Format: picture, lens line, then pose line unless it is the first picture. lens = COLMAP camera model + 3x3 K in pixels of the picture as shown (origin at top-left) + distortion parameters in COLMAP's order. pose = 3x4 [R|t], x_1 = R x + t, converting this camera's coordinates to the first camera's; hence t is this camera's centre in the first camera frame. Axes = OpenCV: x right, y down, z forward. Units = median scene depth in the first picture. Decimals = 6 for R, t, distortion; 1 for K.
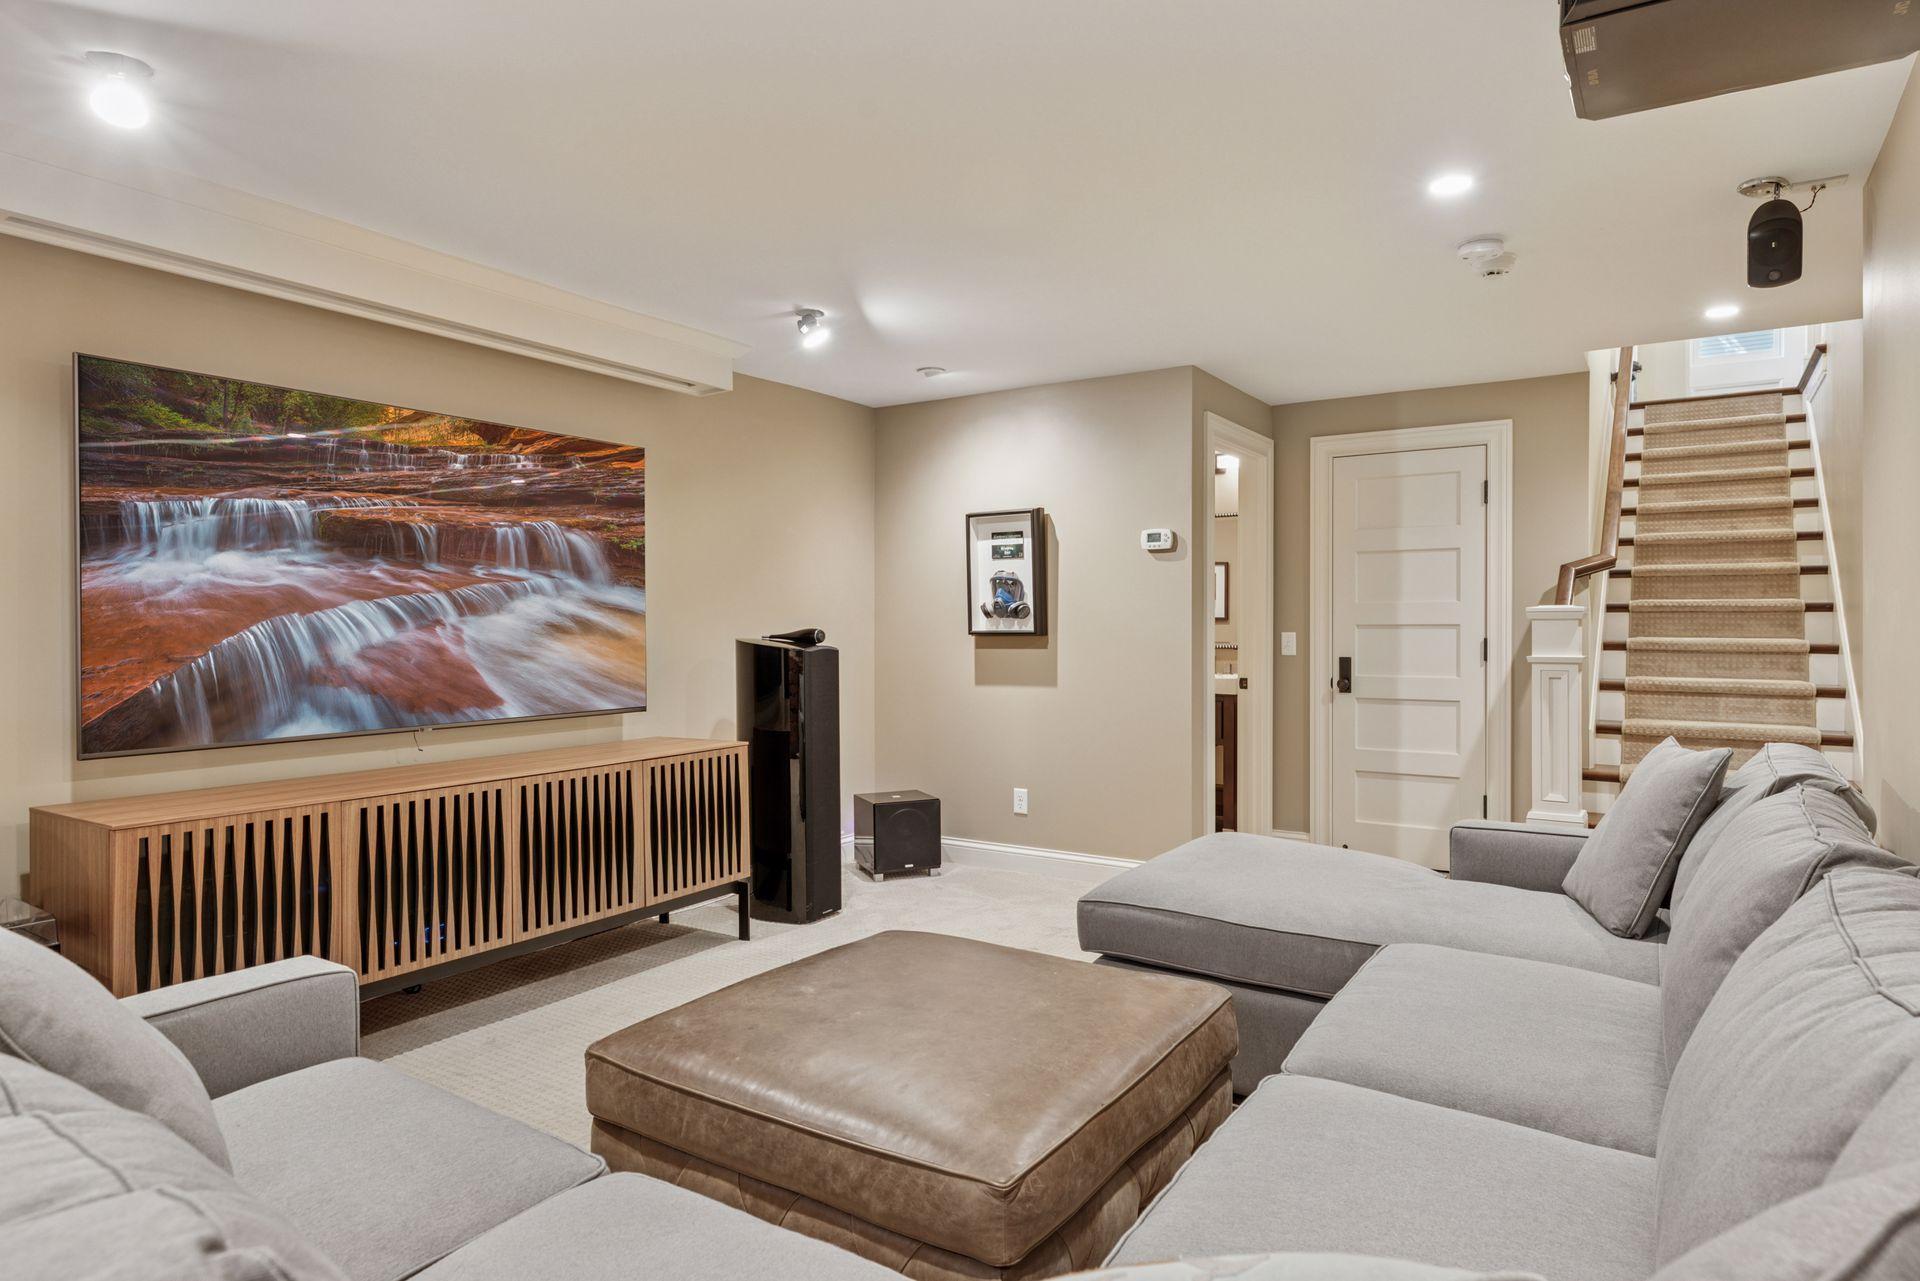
lens RADIAL K [[1126.6, 0, 953.0], [0, 1126.6, 636.9], [0, 0, 1]] dist [-0.020656, 0.001512]
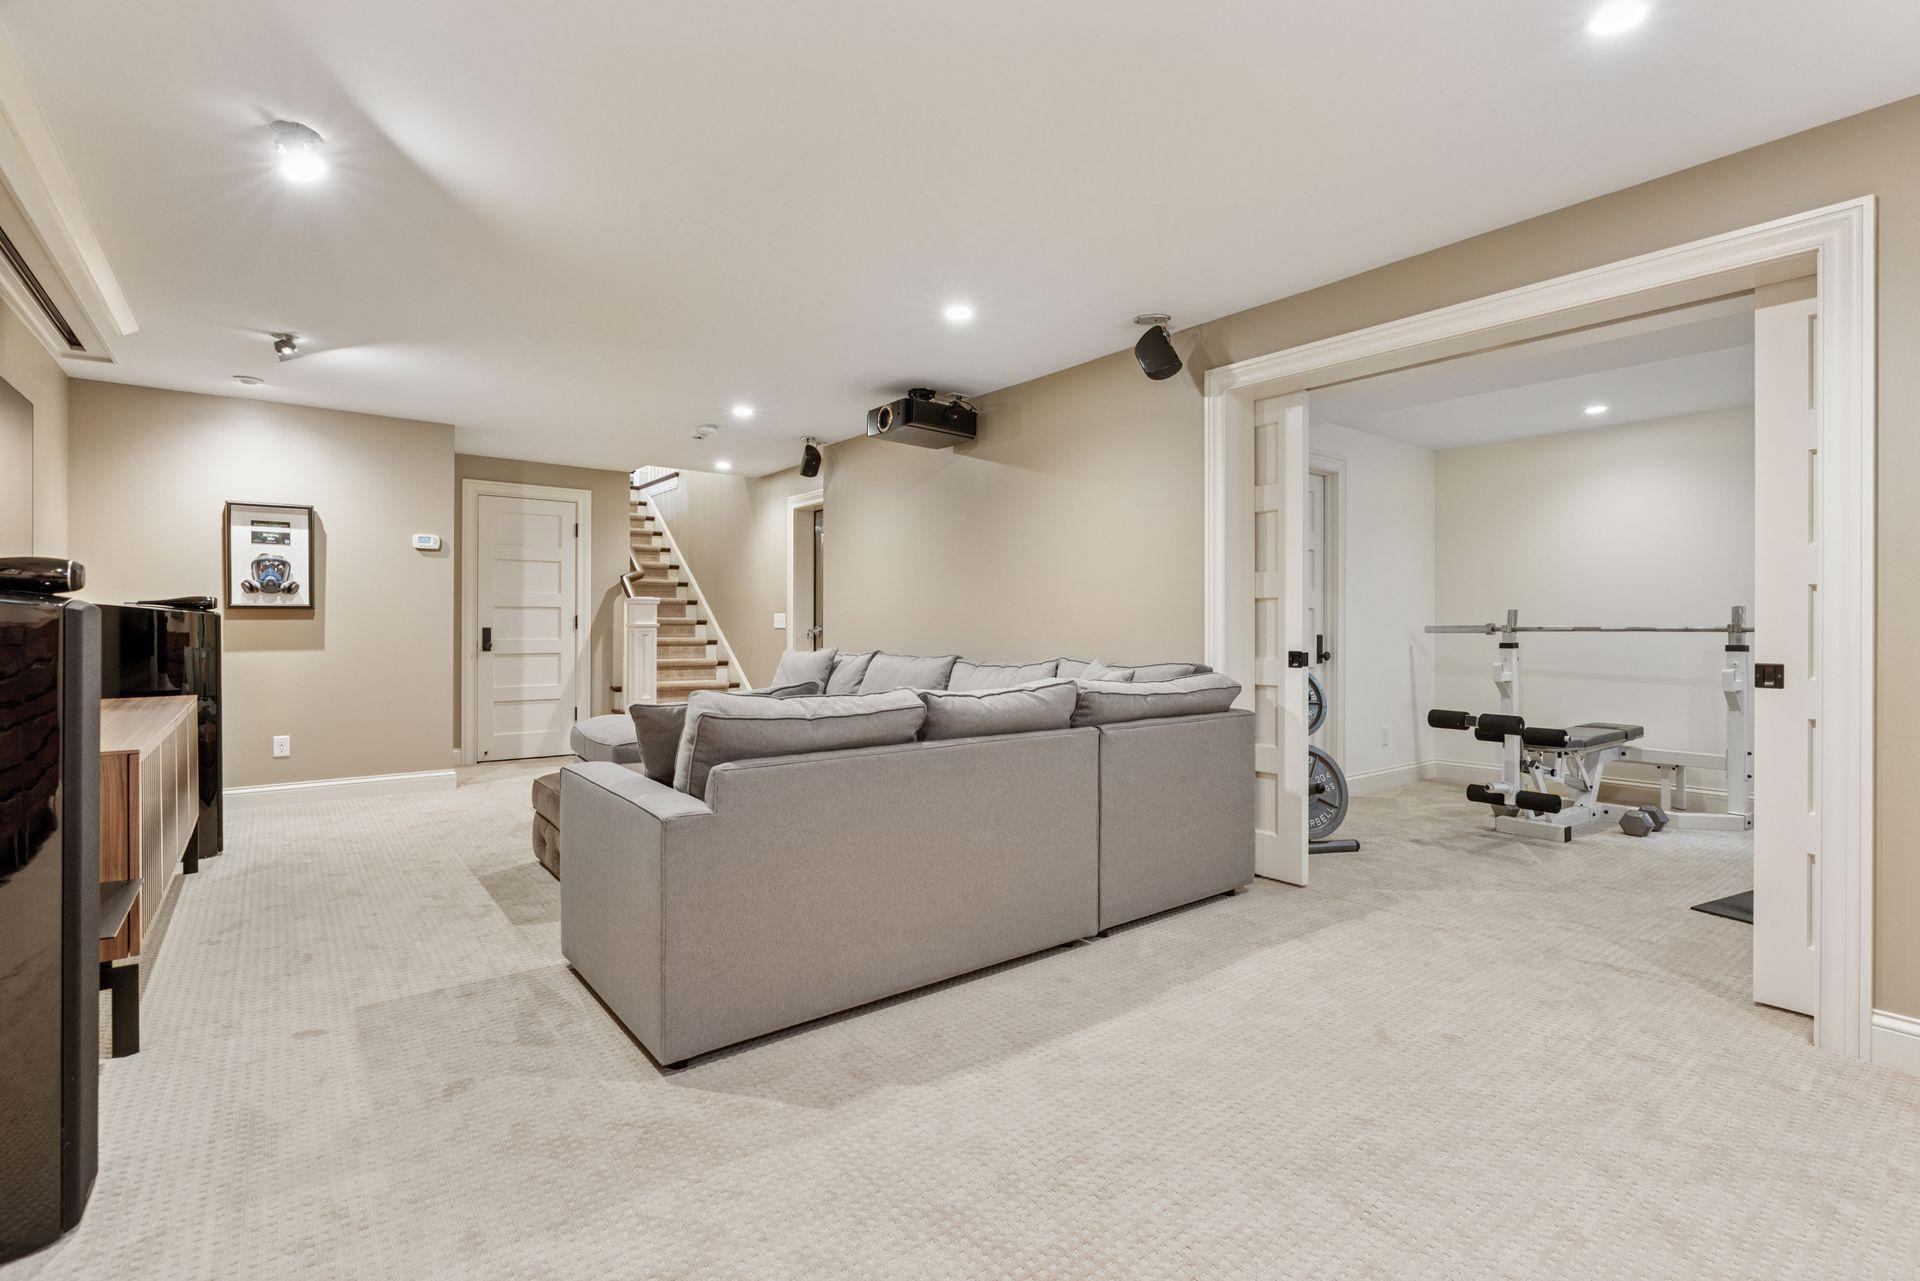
lens RADIAL K [[849.4, 0, 957.4], [0, 849.4, 626.1], [0, 0, 1]] dist [-0.003353, -0.000095]
pose [[0.341828, -0.000667, 0.939762, -0.546694], [0.011257, 0.999931, -0.003385, 0.028715], [-0.939695, 0.011736, 0.341812, 0.009912]]
